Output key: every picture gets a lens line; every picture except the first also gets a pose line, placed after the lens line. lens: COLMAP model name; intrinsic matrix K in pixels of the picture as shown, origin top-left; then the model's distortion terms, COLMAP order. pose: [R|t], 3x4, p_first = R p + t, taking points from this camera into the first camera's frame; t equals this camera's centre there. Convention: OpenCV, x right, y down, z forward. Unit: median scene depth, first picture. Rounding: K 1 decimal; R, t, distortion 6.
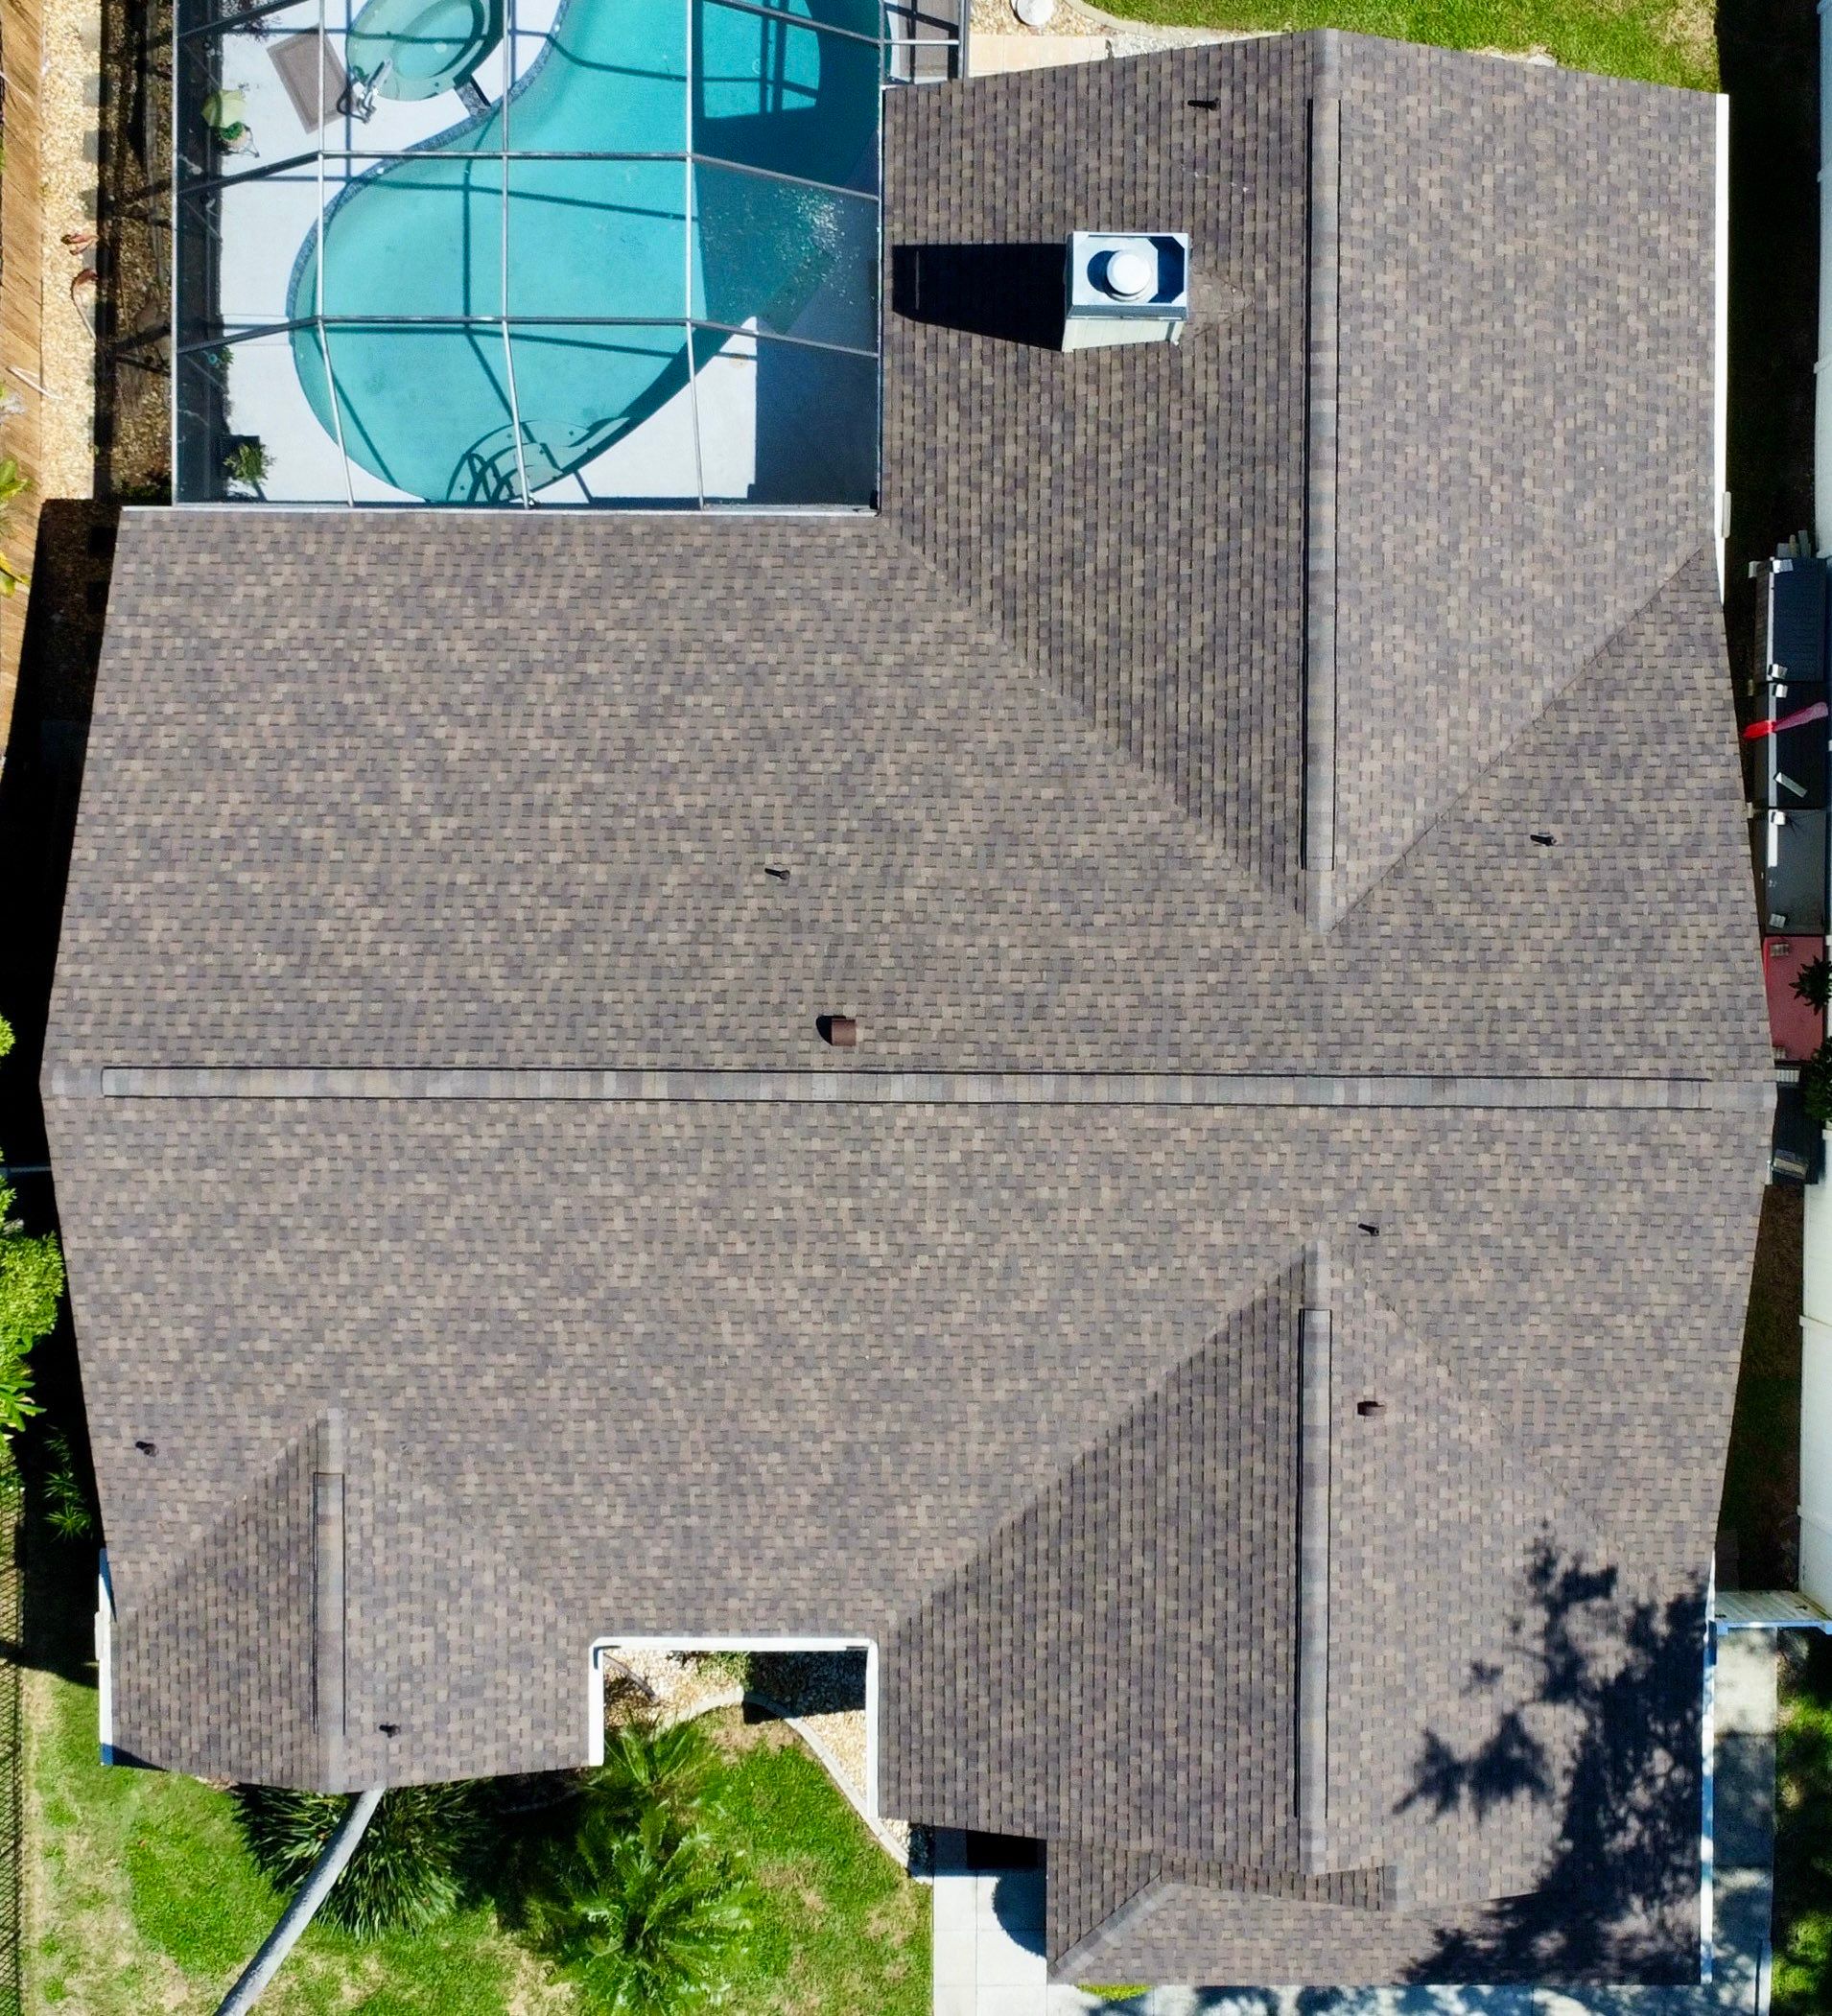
lens RADIAL K [[2811.7, 0, 949.0], [0, 2811.7, 1055.5], [0, 0, 1]] dist [-0.020305, -0.002277]
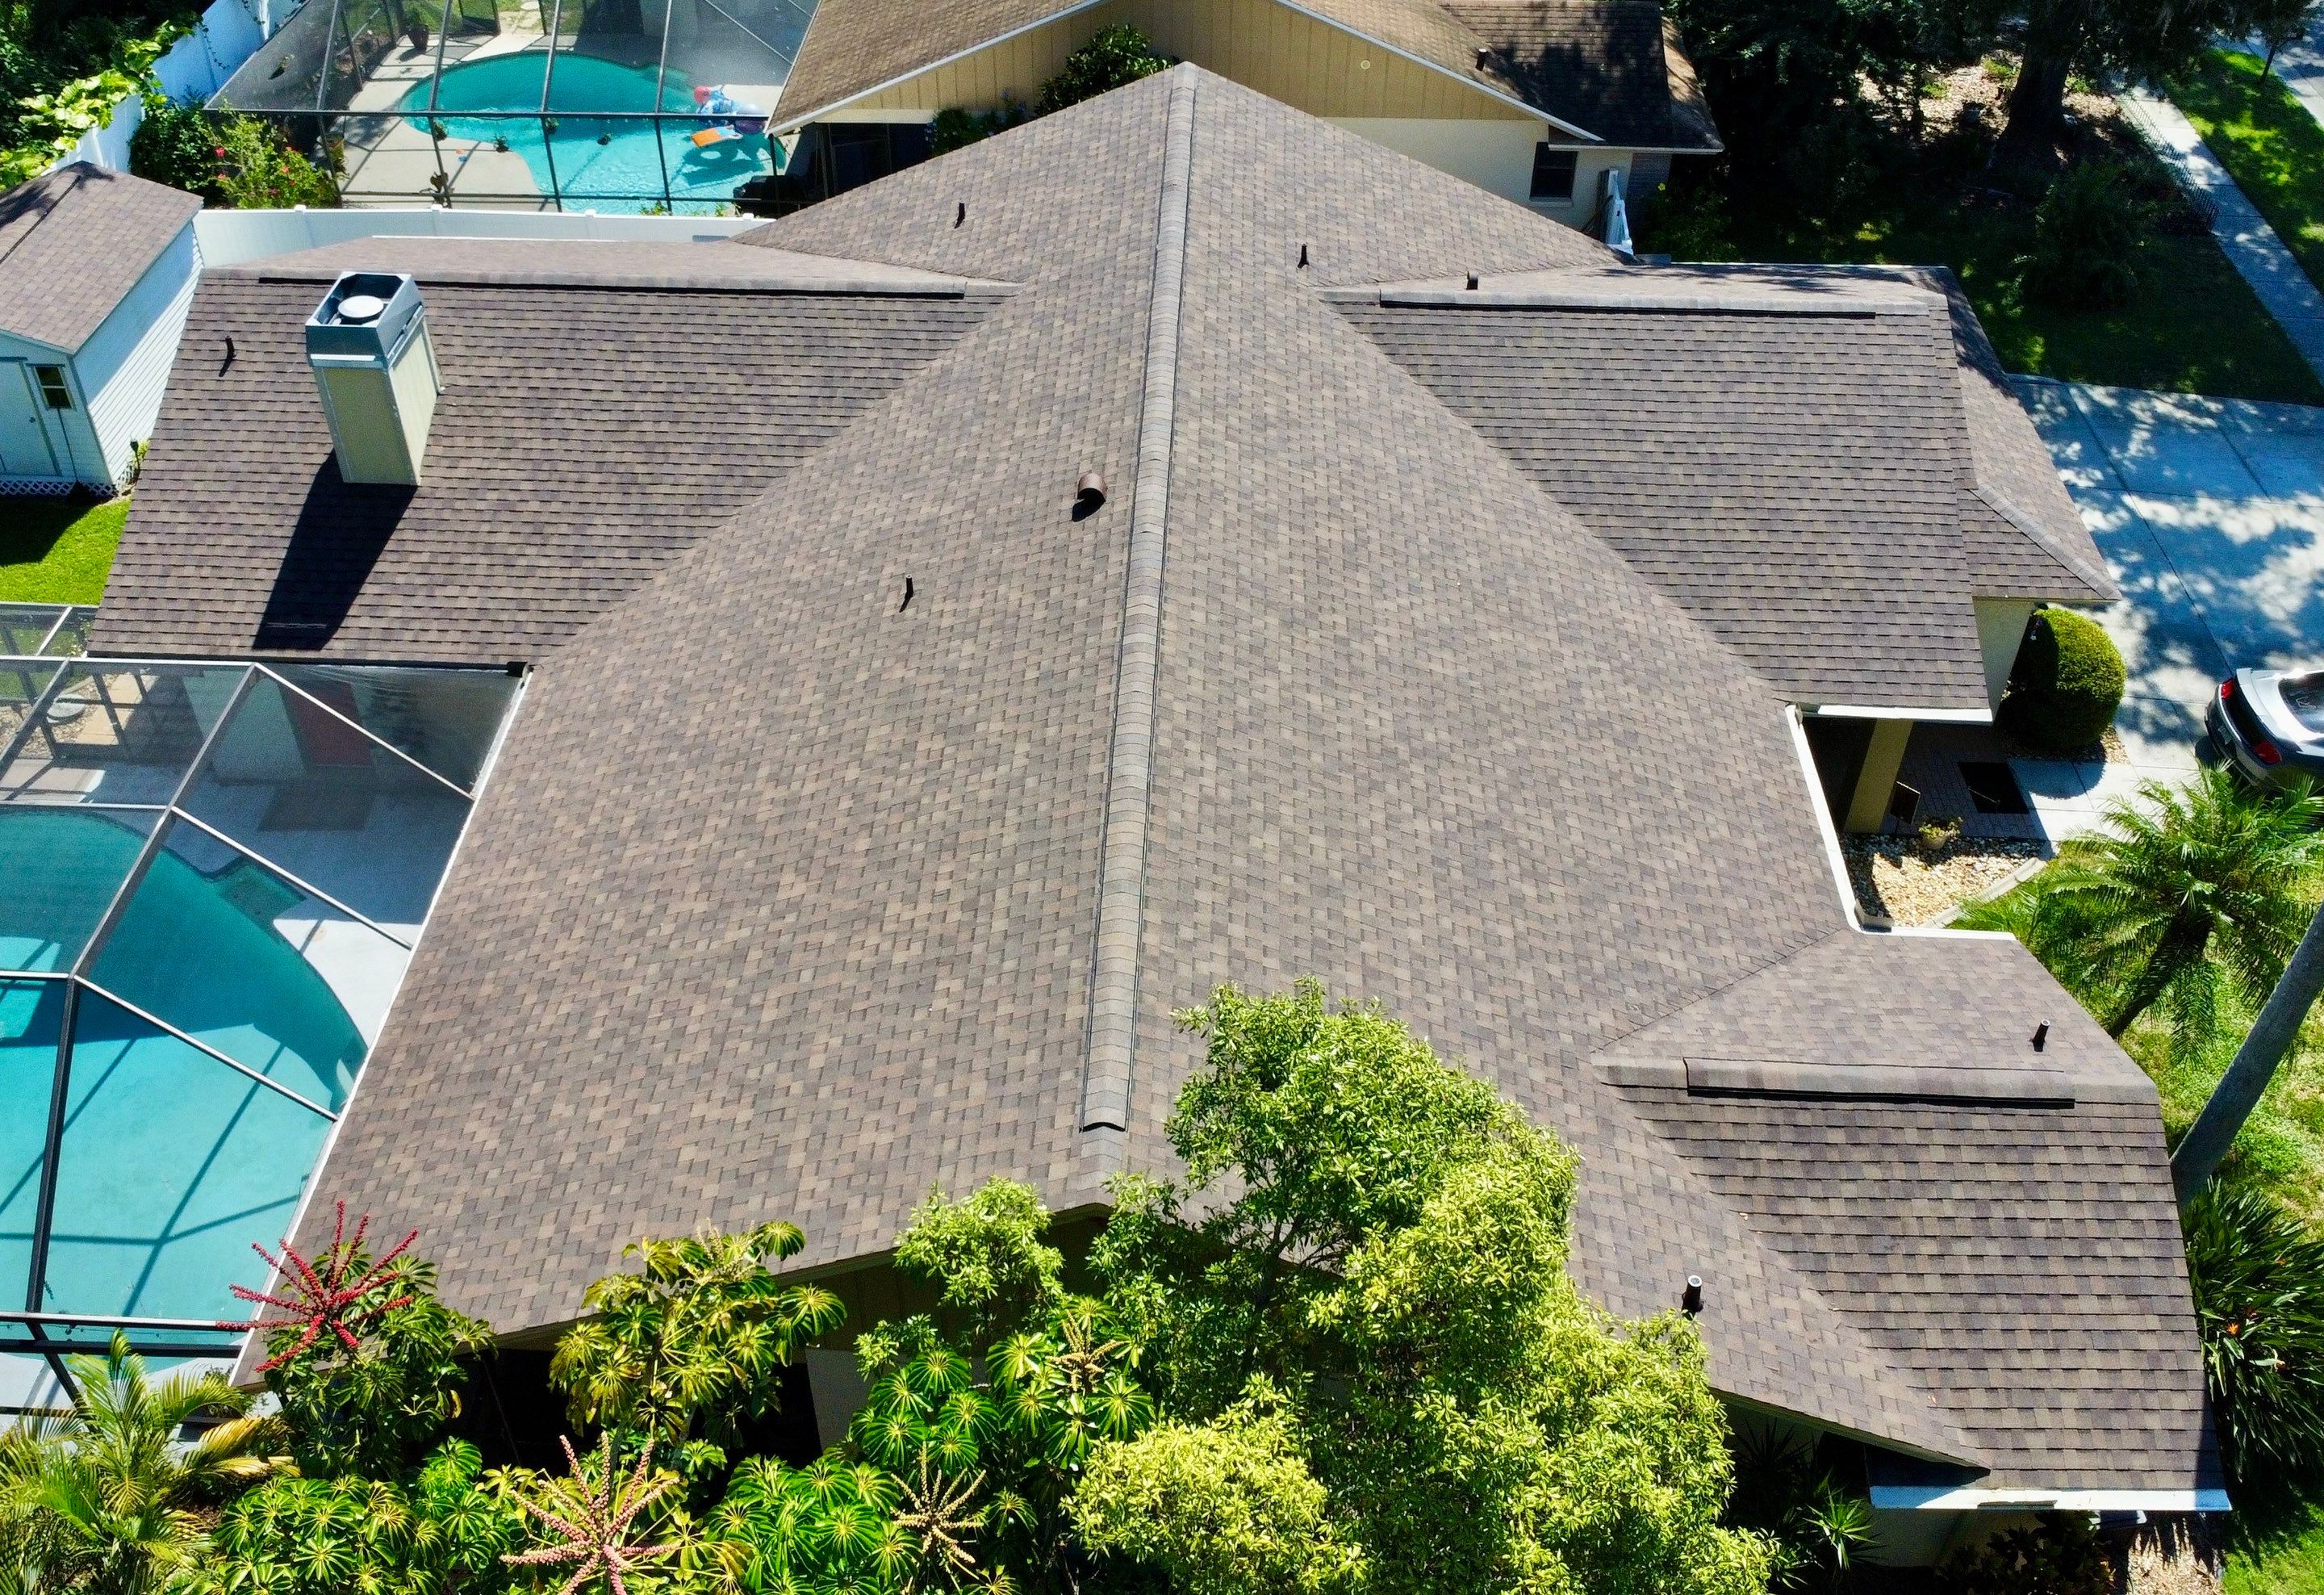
lens RADIAL K [[2137.8, 0, 1103.7], [0, 2137.8, 758.1], [0, 0, 1]] dist [-0.014035, -0.032302]
pose [[0.051925, -0.647809, 0.760031, -0.581296], [0.998324, 0.014211, -0.056092, 0.033422], [0.025536, 0.761670, 0.647462, 0.596545]]
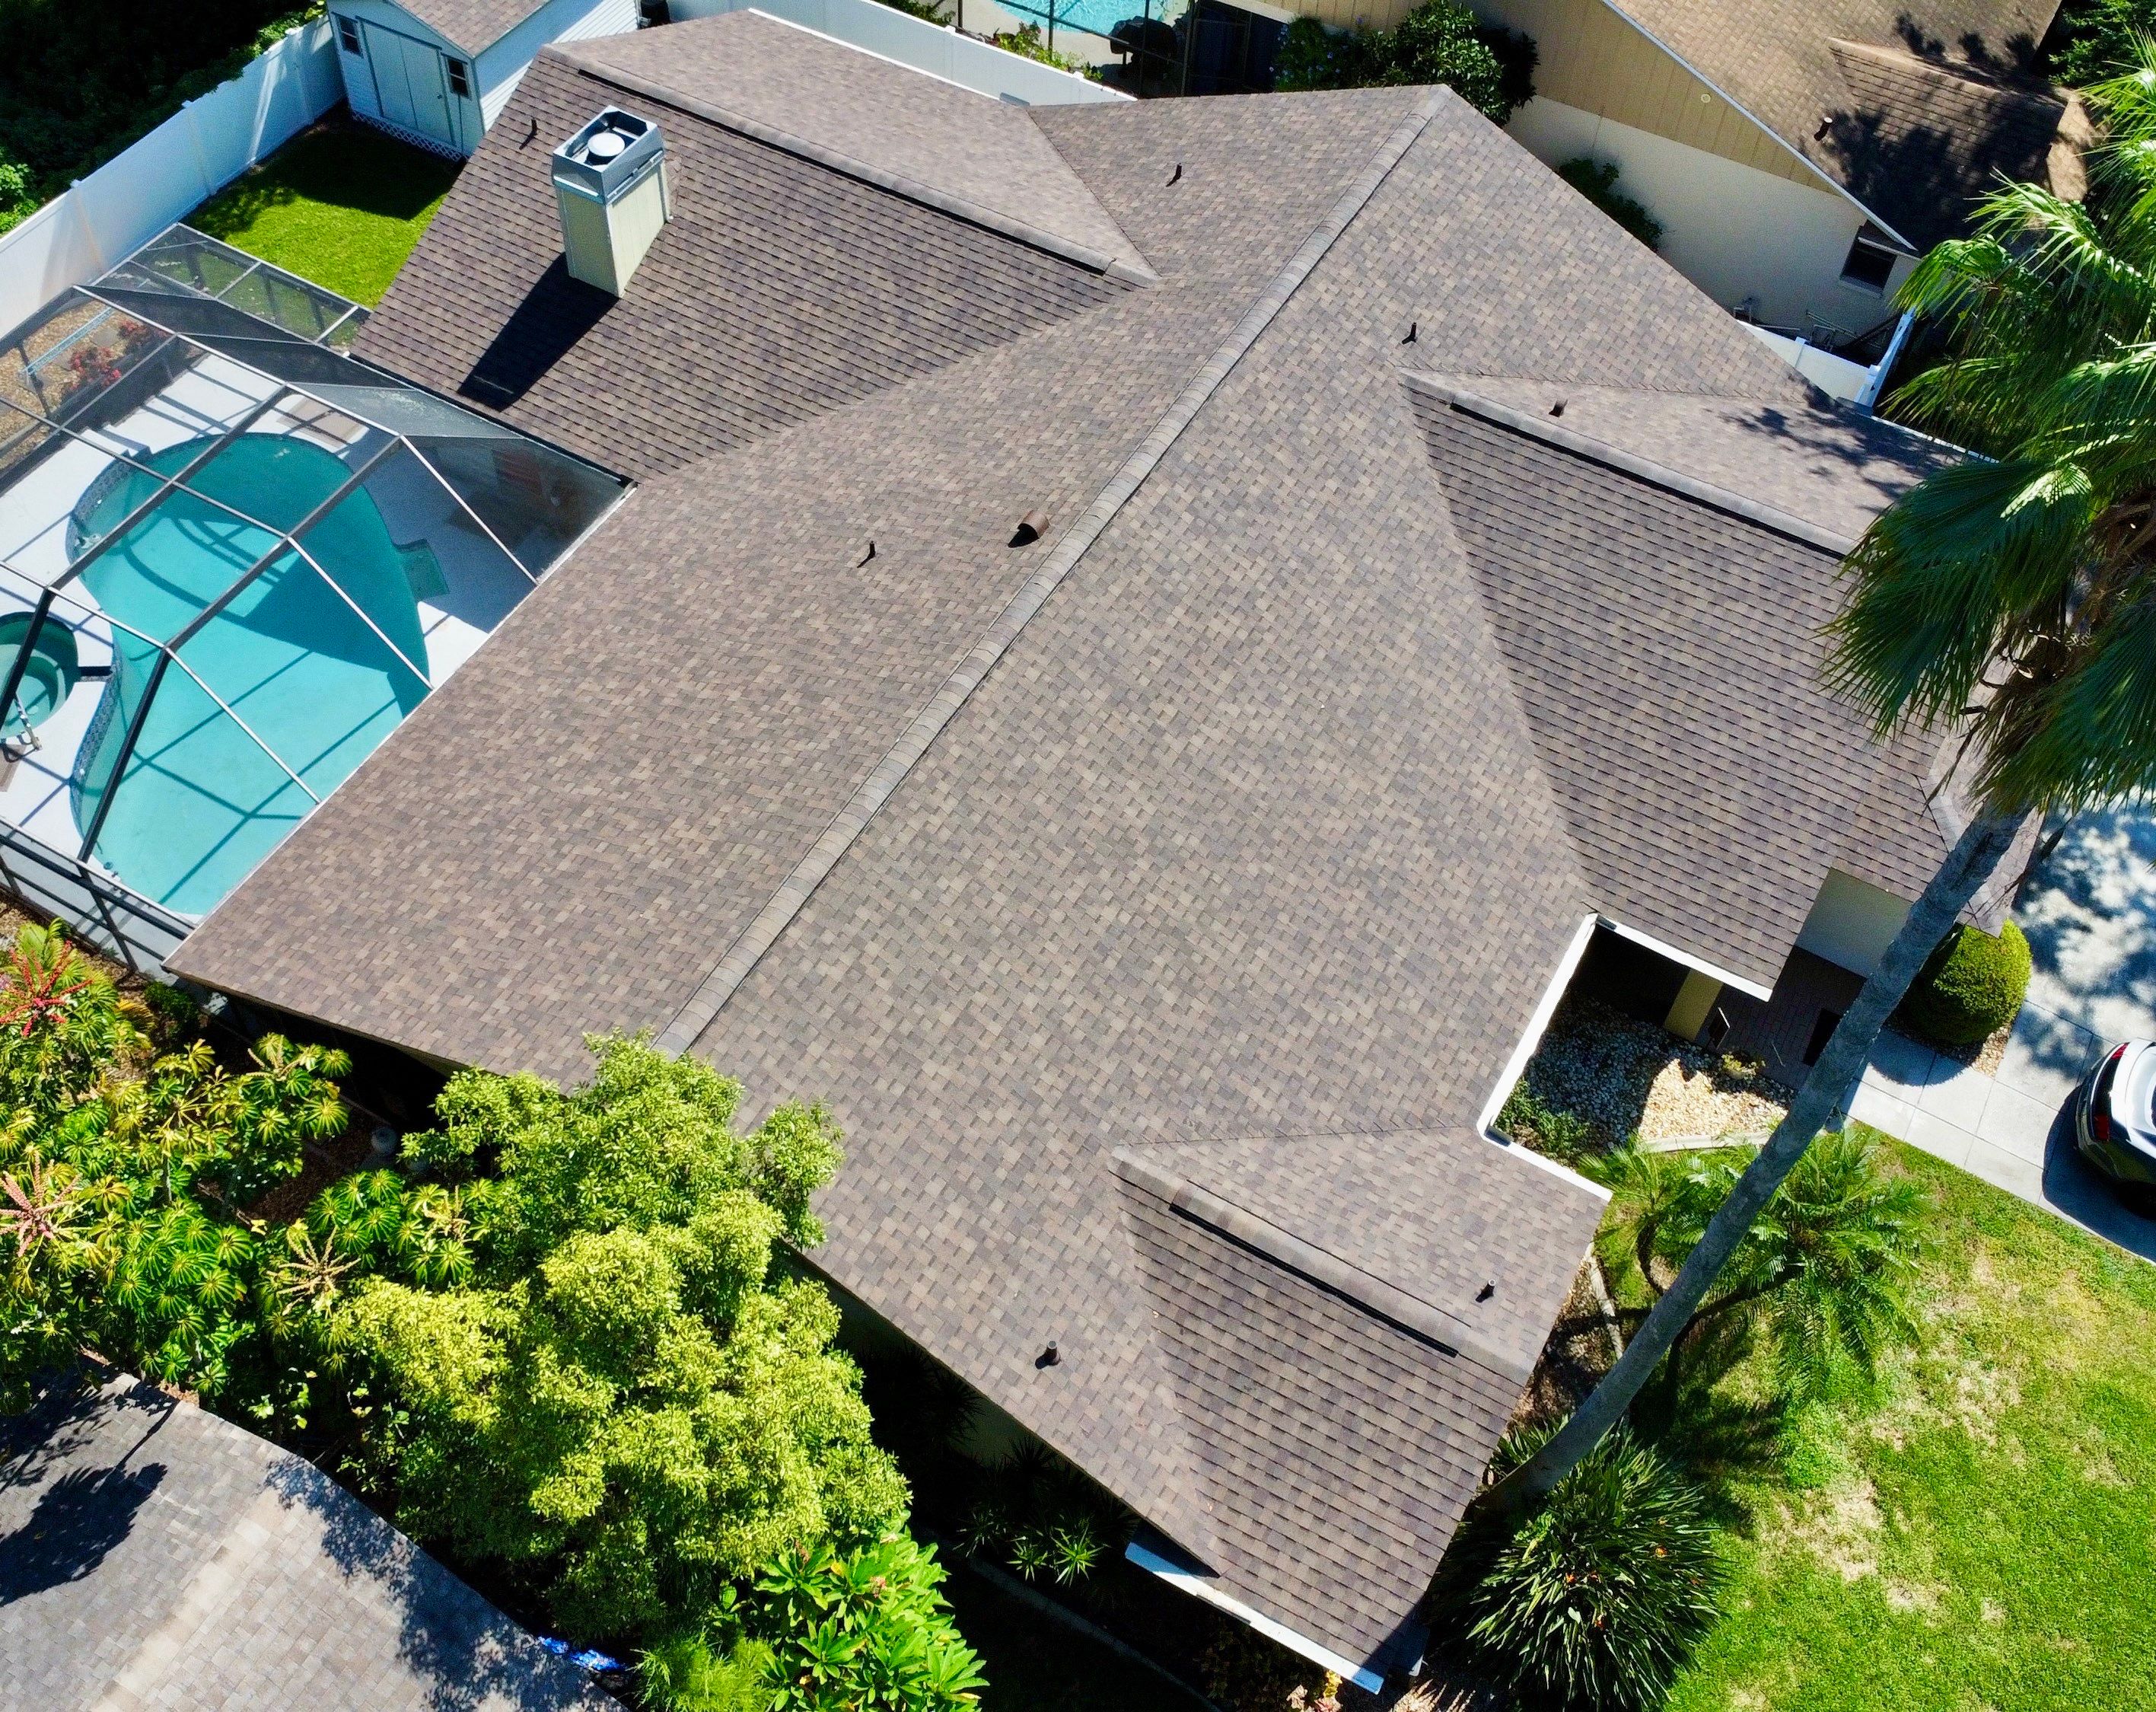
lens RADIAL K [[2216.4, 0, 971.9], [0, 2216.4, 853.5], [0, 0, 1]] dist [-0.018069, -0.013639]
pose [[0.507511, -0.685653, 0.521836, -0.535384], [0.861628, 0.400032, -0.312364, 0.264736], [0.005423, 0.608157, 0.793799, 0.403238]]
